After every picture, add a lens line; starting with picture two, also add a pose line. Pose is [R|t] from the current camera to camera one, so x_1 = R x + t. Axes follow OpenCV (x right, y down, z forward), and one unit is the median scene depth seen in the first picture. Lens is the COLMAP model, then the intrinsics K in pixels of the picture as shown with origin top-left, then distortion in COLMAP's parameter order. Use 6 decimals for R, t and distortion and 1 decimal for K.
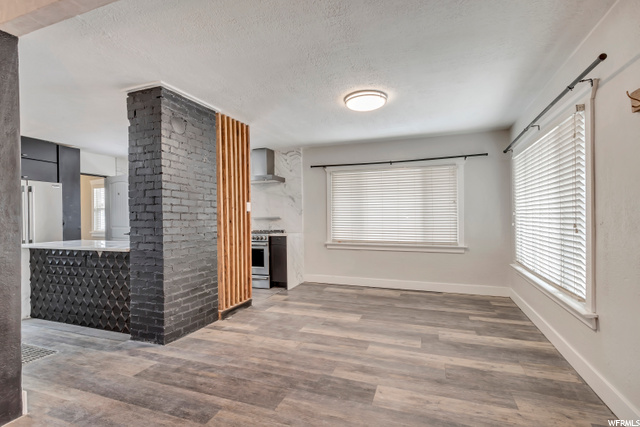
lens RADIAL K [[304.6, 0, 319.1], [0, 304.6, 214.9], [0, 0, 1]] dist [0.001900, -0.002978]
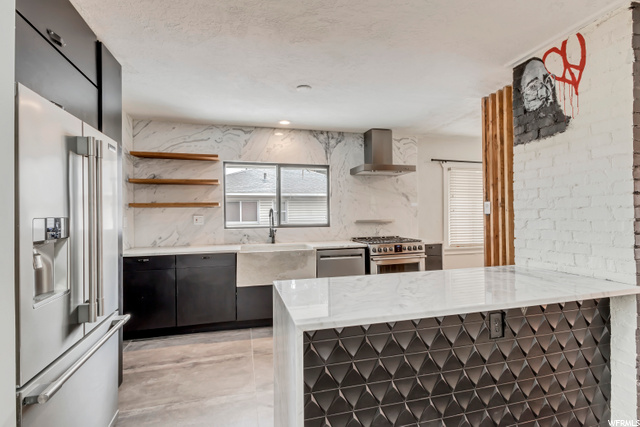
lens RADIAL K [[304.6, 0, 318.0], [0, 304.6, 211.0], [0, 0, 1]] dist [0.001900, -0.002978]
pose [[0.823670, 0.002925, 0.567061, -1.535290], [-0.000191, 0.999988, -0.004881, -0.023302], [-0.567069, 0.003912, 0.823661, 0.963948]]
